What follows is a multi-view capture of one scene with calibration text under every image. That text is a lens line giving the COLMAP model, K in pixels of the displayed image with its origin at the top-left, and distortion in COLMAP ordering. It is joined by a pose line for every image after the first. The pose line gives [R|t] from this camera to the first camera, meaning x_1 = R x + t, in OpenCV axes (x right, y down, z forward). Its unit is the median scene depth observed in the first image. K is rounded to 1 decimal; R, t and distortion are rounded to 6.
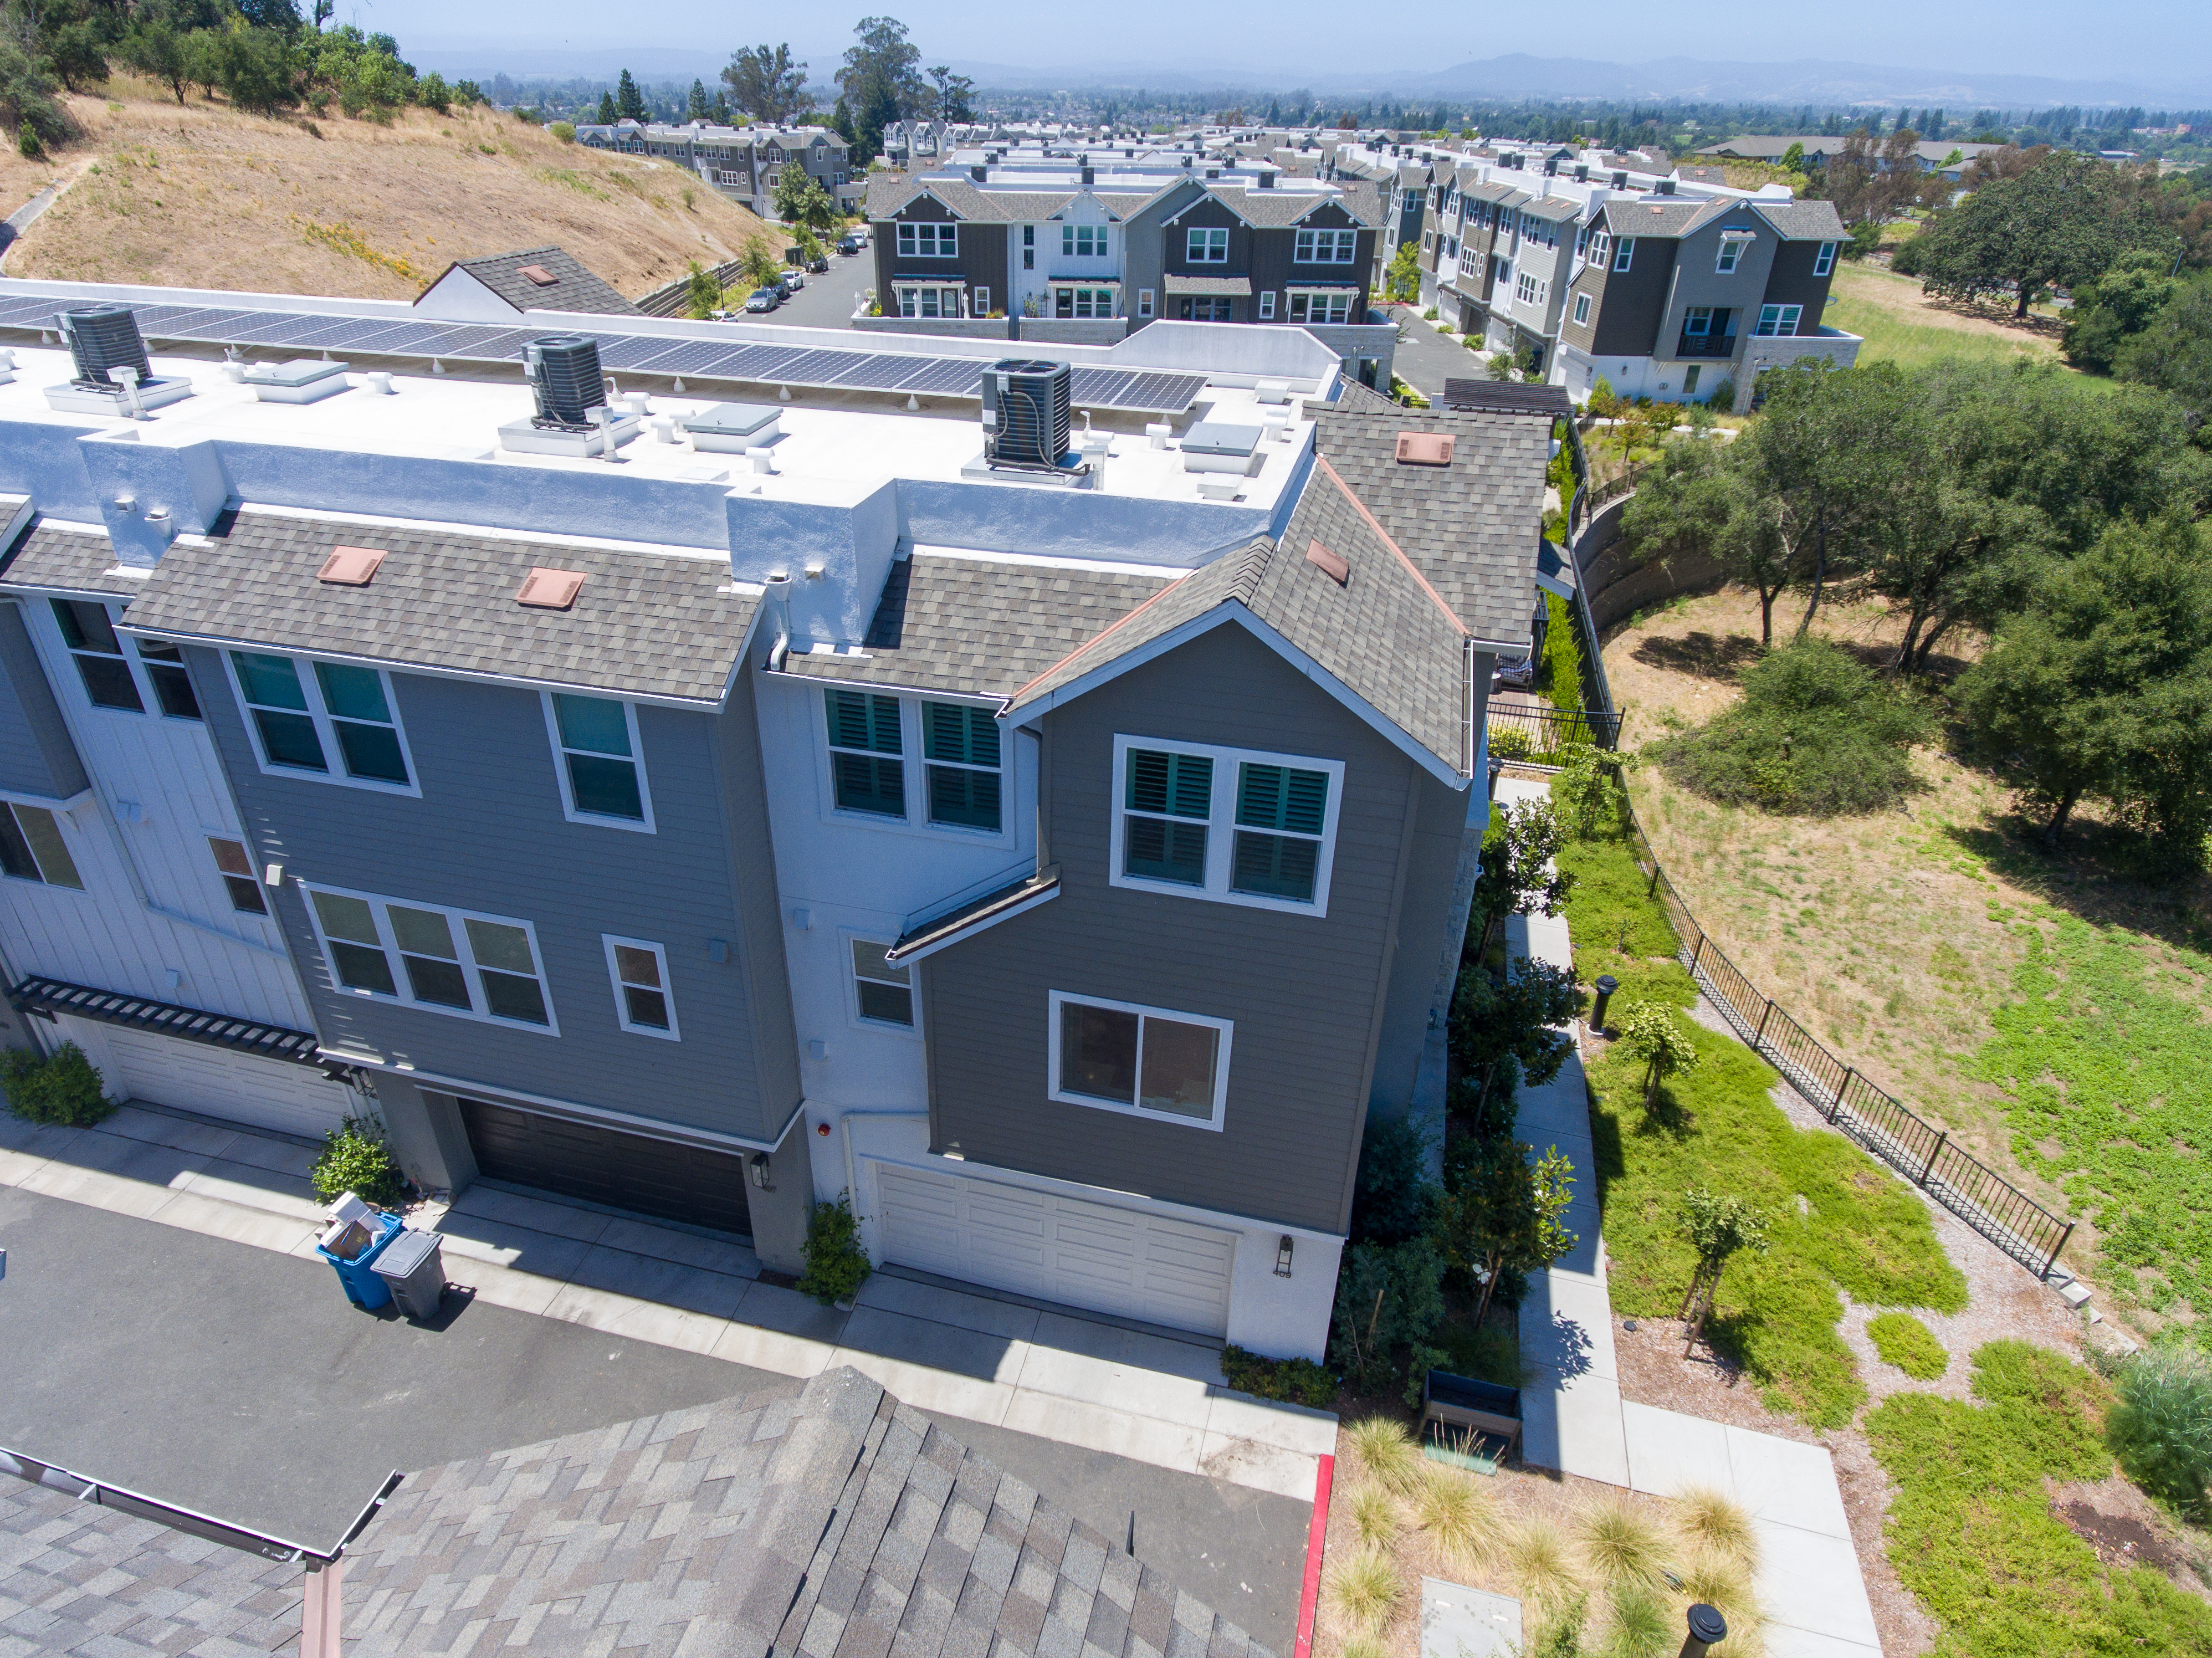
lens RADIAL K [[1298.3, 0, 1080.3], [0, 1298.3, 836.8], [0, 0, 1]] dist [-0.005279, 0.001706]
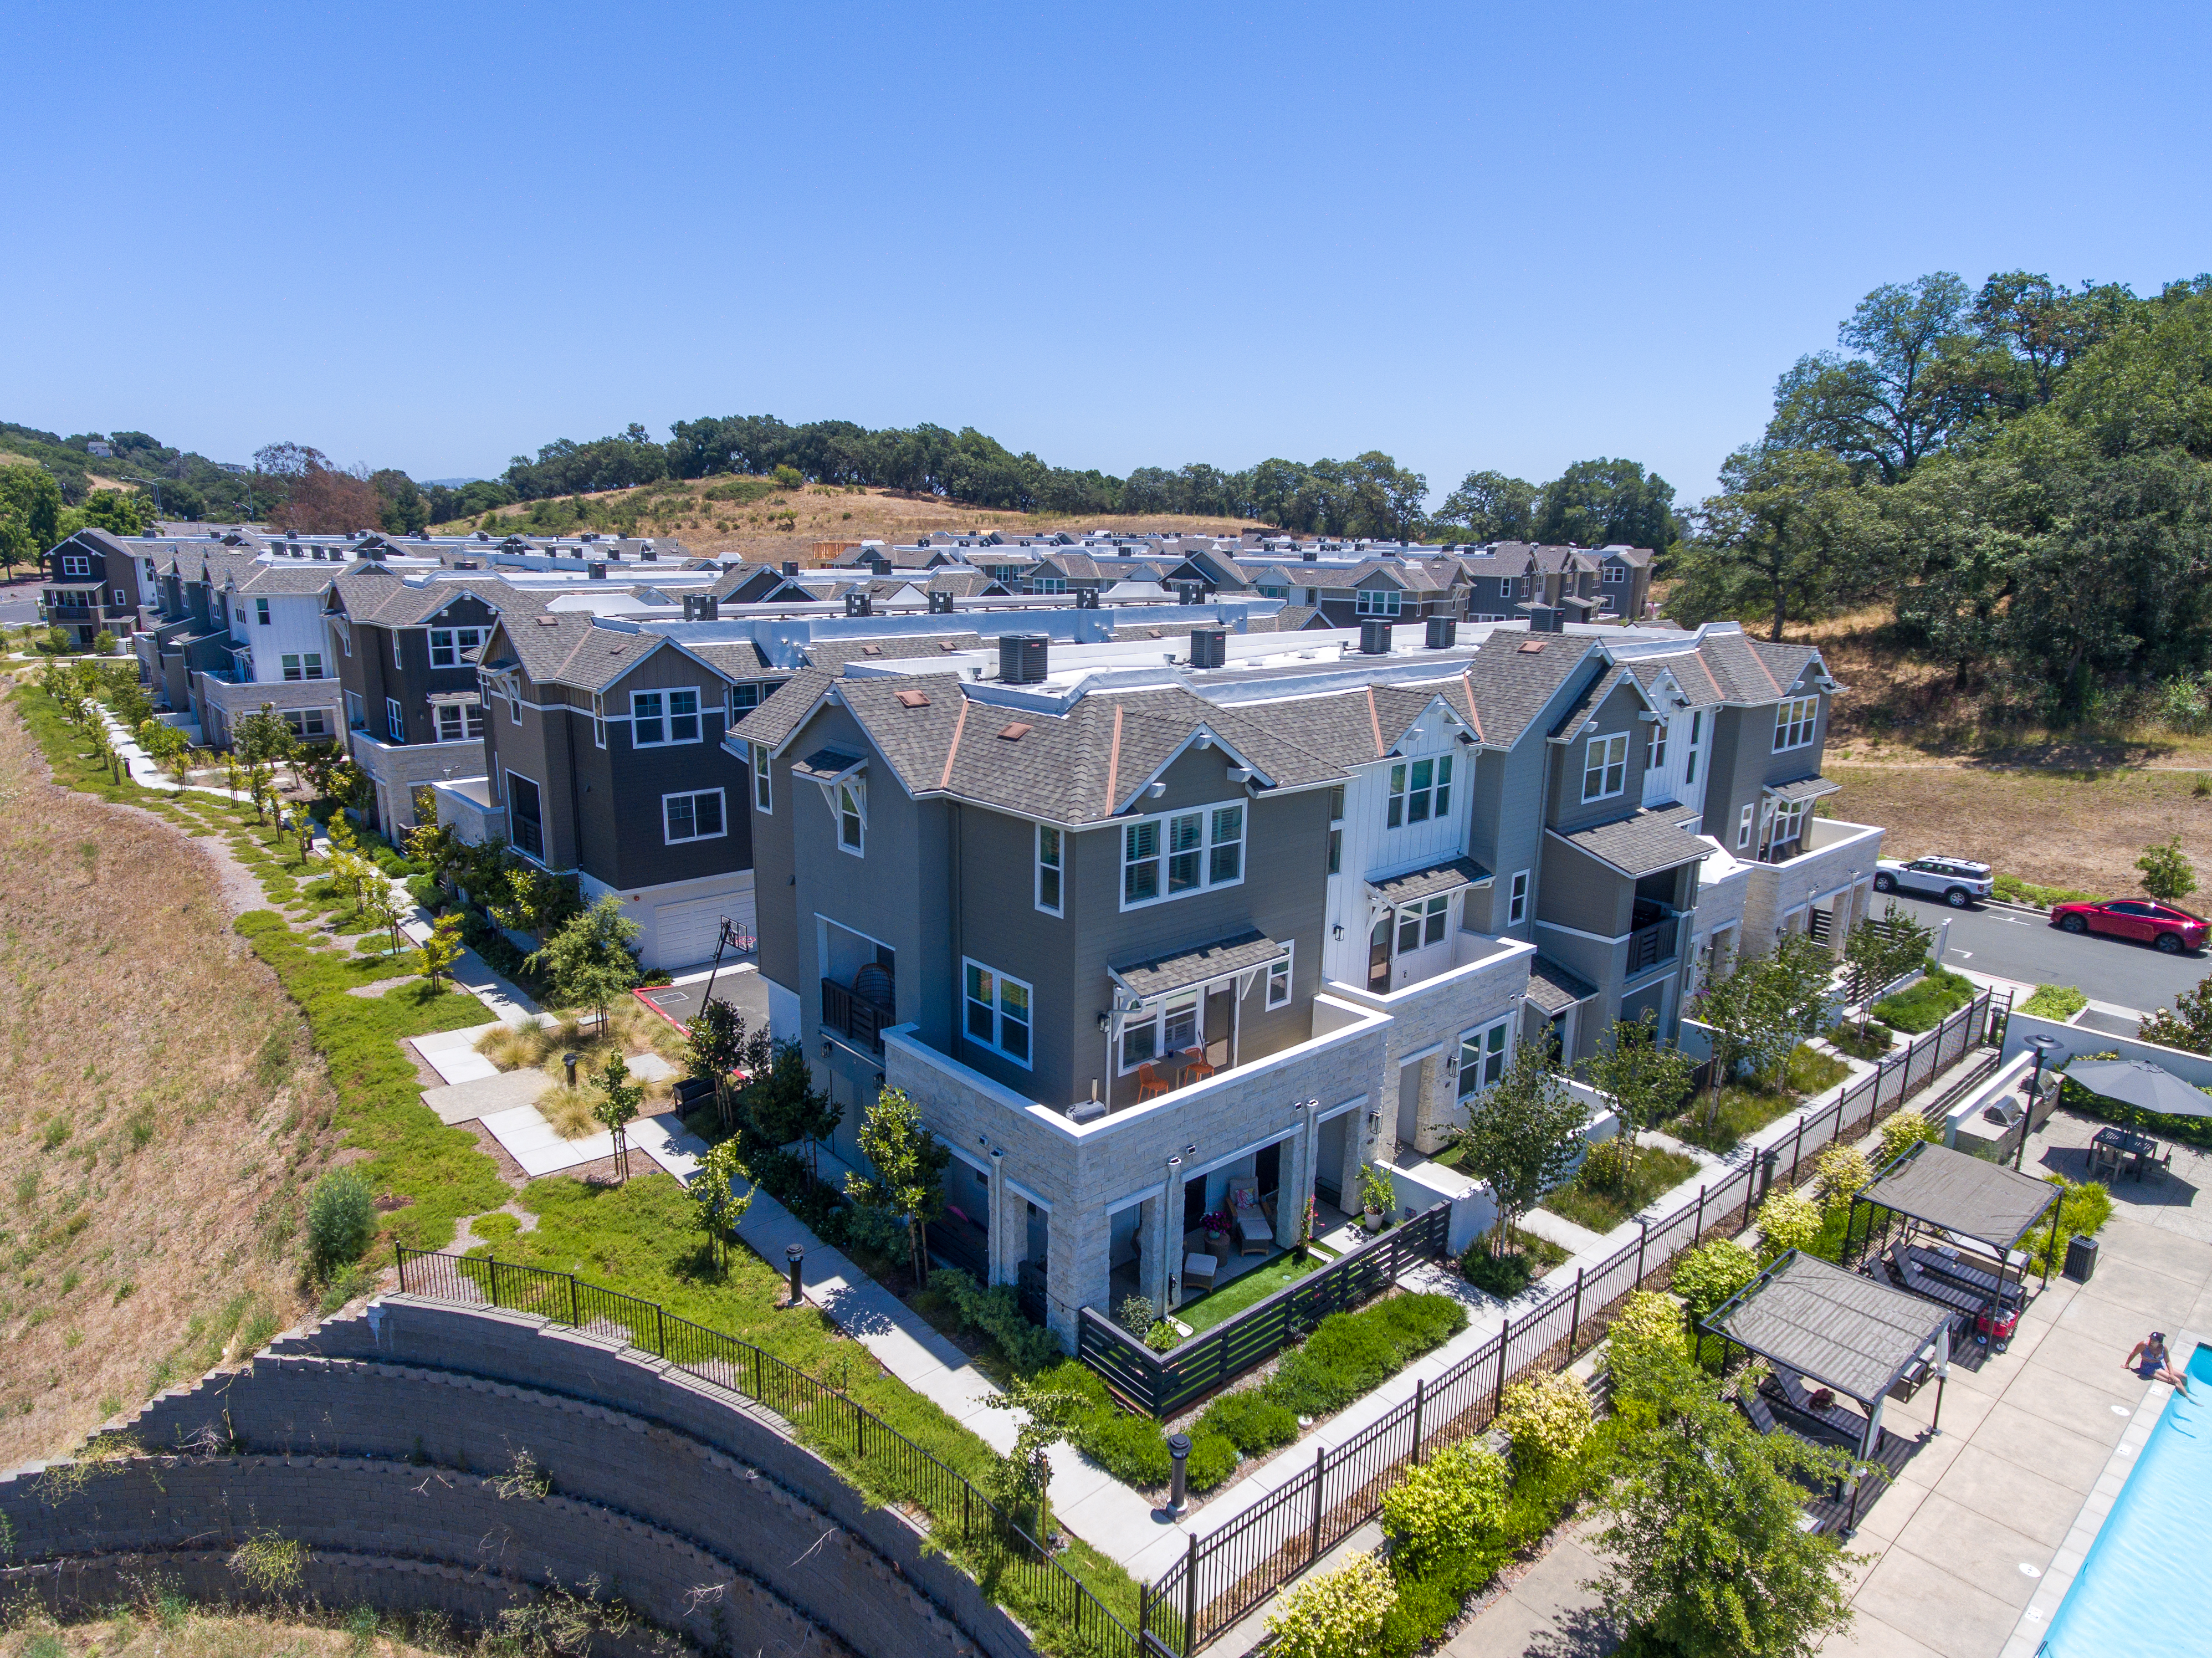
lens RADIAL K [[1301.6, 0, 1079.8], [0, 1301.6, 830.1], [0, 0, 1]] dist [-0.004294, -0.001052]
pose [[-0.565095, 0.163202, -0.808723, 1.238052], [-0.435488, 0.773551, 0.460401, -0.853936], [0.700727, 0.612359, -0.366058, 1.542834]]
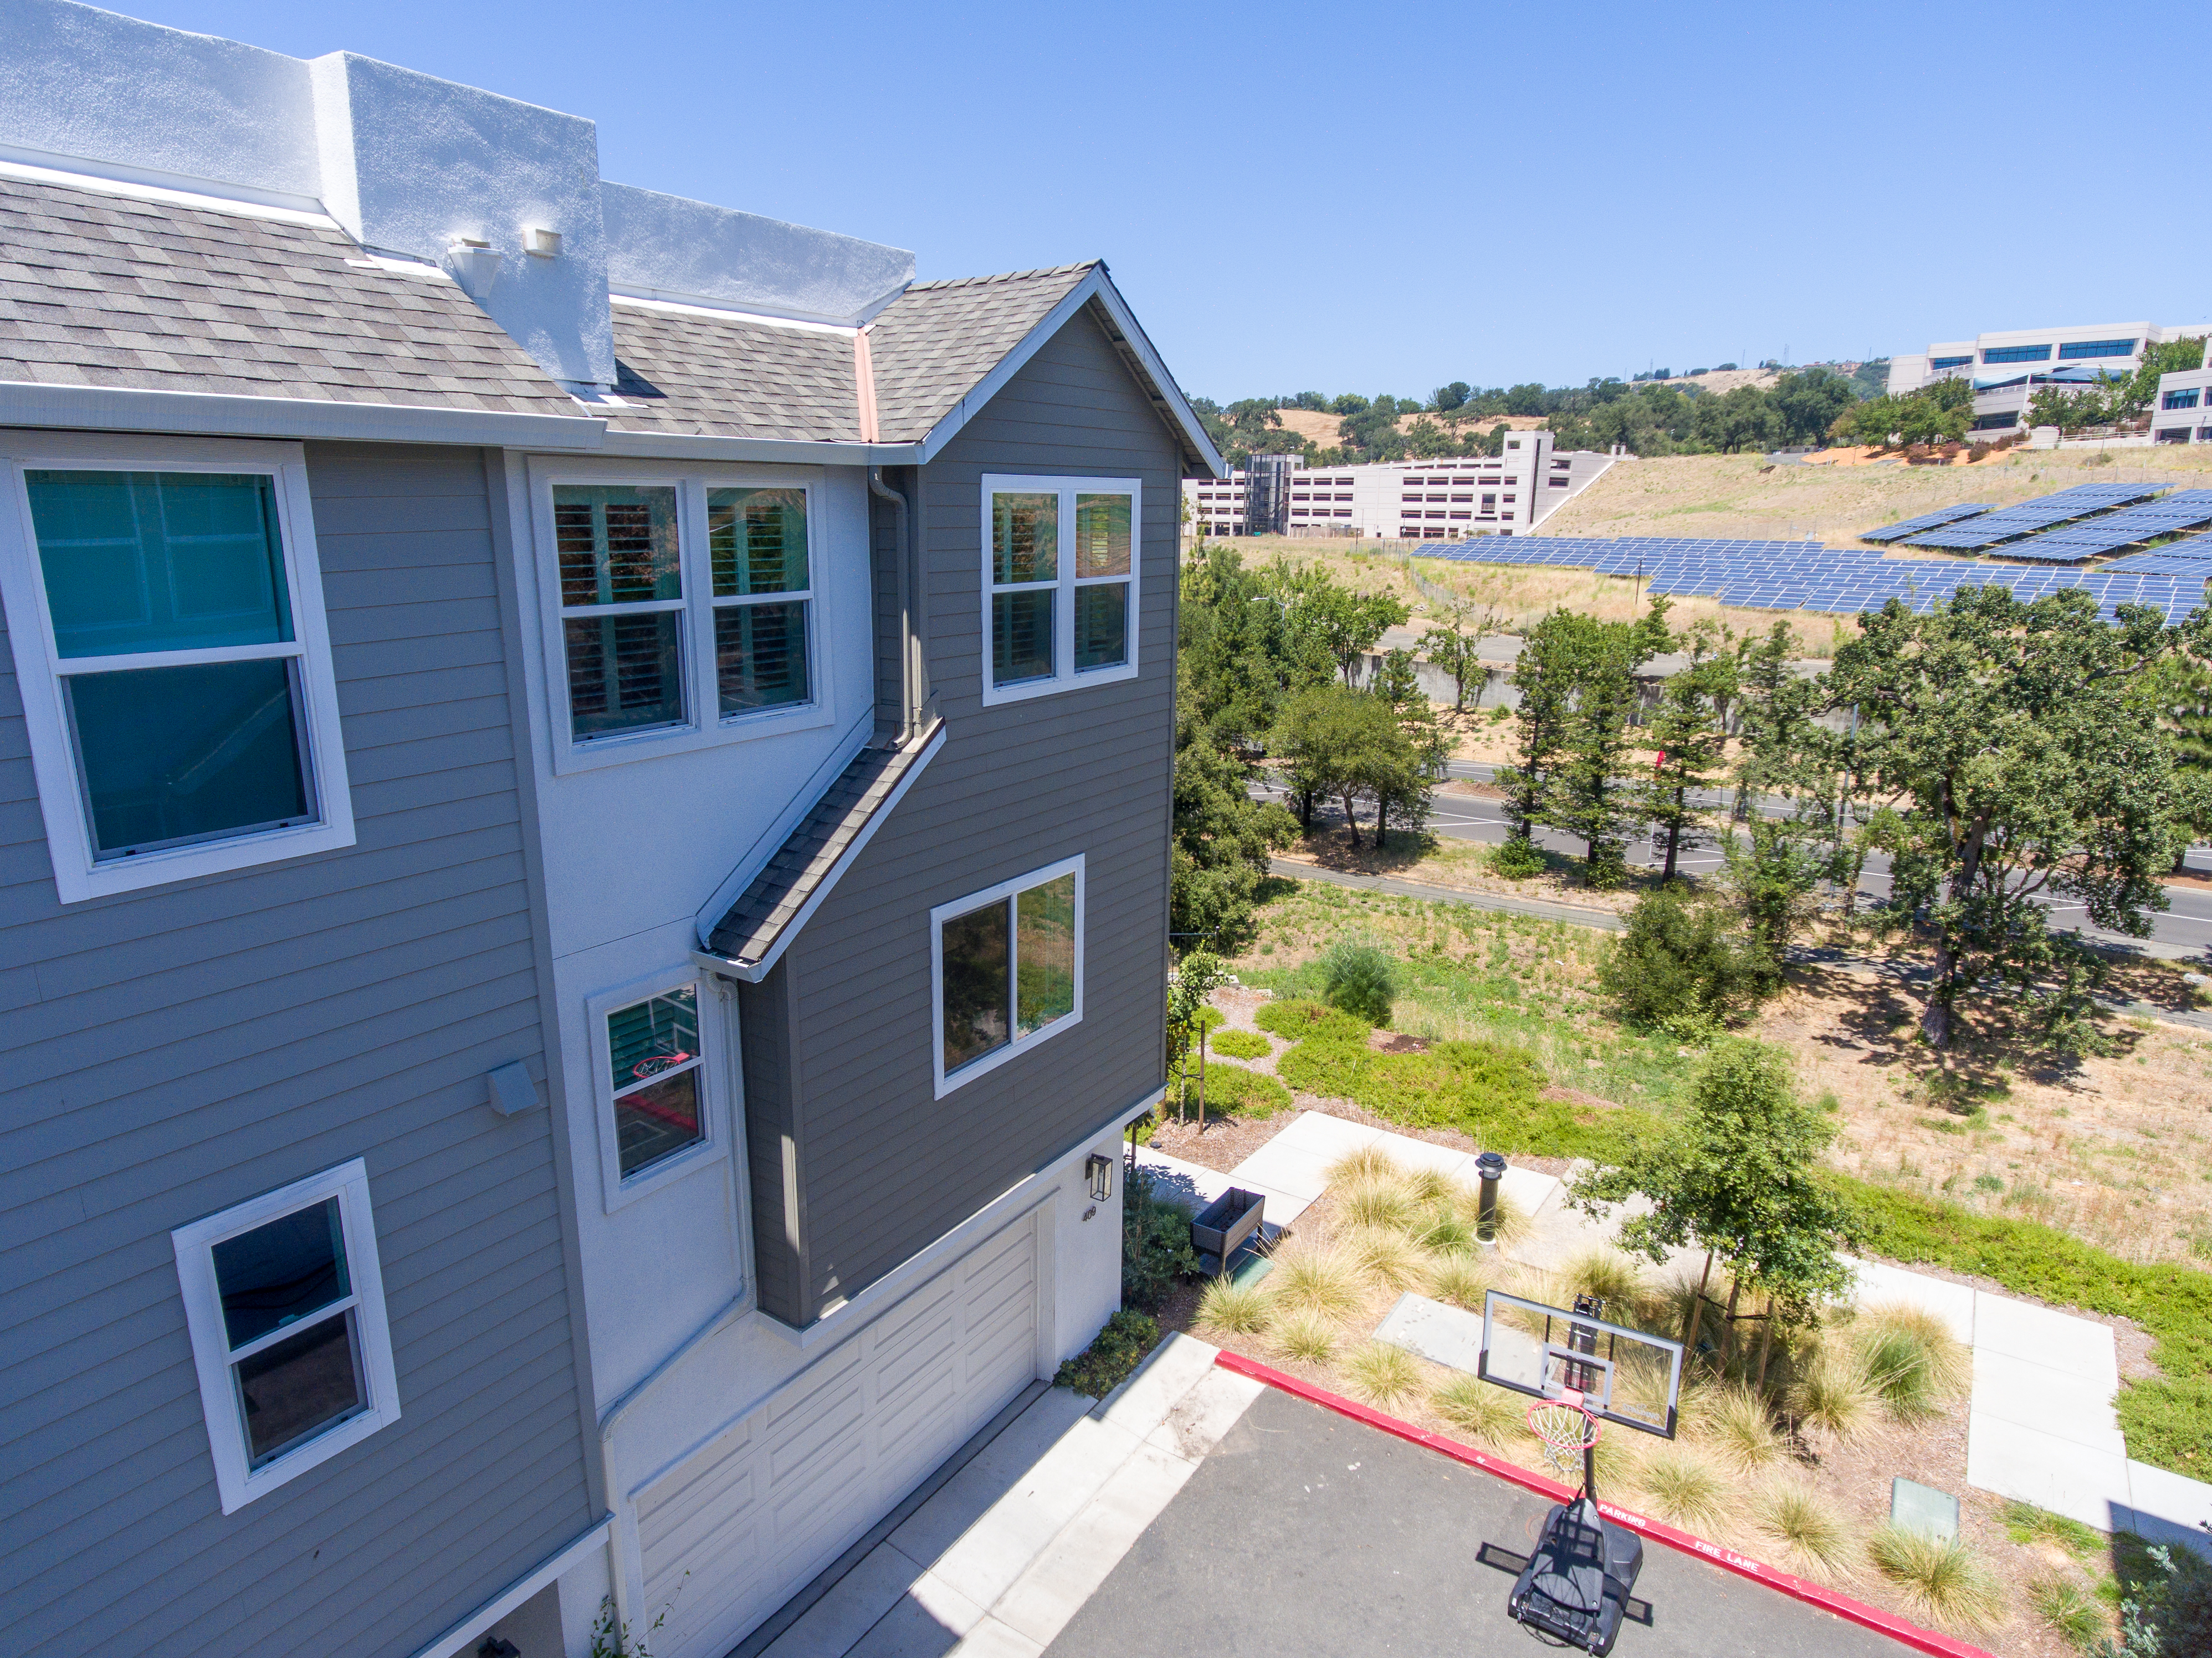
lens RADIAL K [[1301.6, 0, 1079.8], [0, 1301.6, 830.1], [0, 0, 1]] dist [-0.004294, -0.001052]
pose [[0.341614, -0.243117, 0.907851, -0.444300], [0.466557, 0.882403, 0.060741, 0.054441], [-0.815858, 0.402815, 0.414869, 0.457358]]
